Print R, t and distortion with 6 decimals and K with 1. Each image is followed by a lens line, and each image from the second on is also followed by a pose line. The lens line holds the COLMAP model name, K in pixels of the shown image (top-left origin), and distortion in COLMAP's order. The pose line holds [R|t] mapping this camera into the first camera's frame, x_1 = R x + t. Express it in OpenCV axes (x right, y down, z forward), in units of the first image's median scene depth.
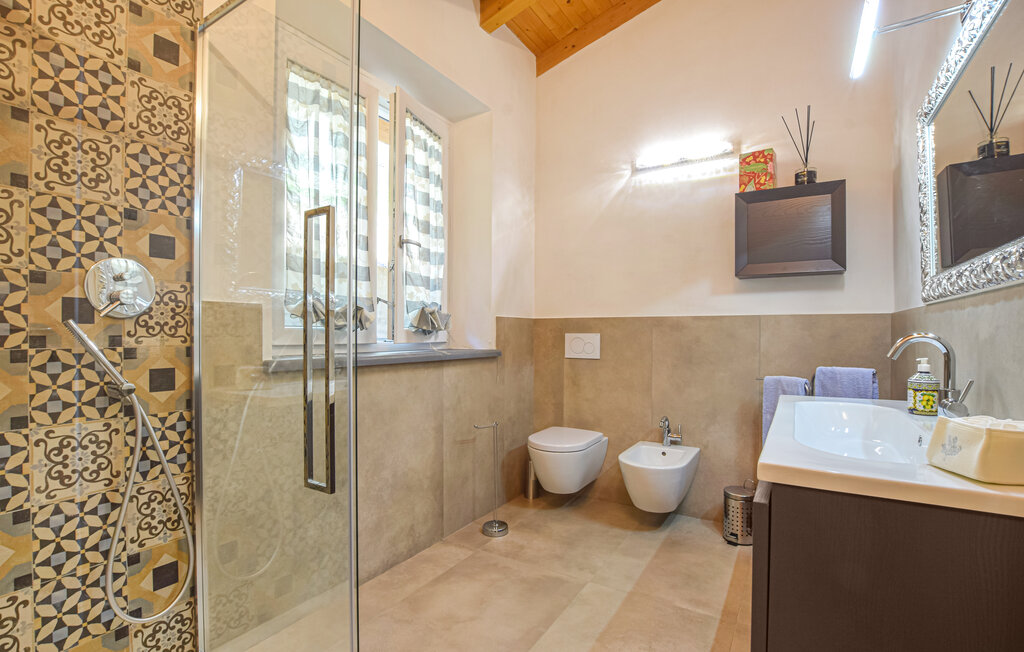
lens RADIAL K [[459.9, 0, 518.5], [0, 459.9, 322.8], [0, 0, 1]] dist [-0.025161, -0.000054]
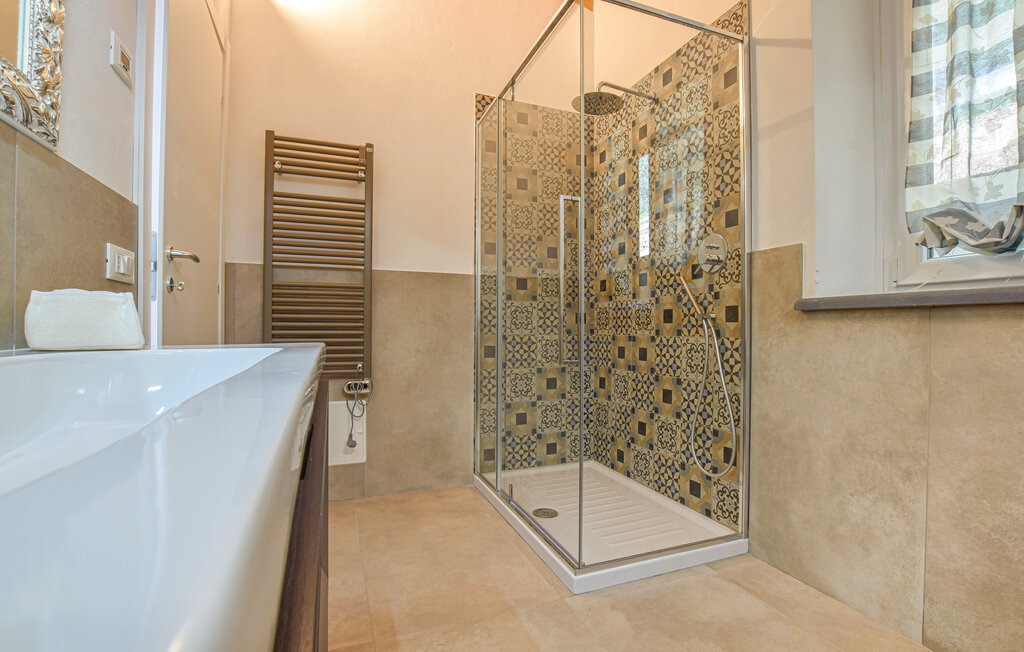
lens RADIAL K [[459.9, 0, 518.5], [0, 459.9, 322.8], [0, 0, 1]] dist [-0.025161, -0.000054]
pose [[-0.590629, -0.024605, -0.806568, 0.765698], [0.001111, 0.999509, -0.031305, 0.207063], [0.806942, -0.019386, -0.590312, 1.372575]]
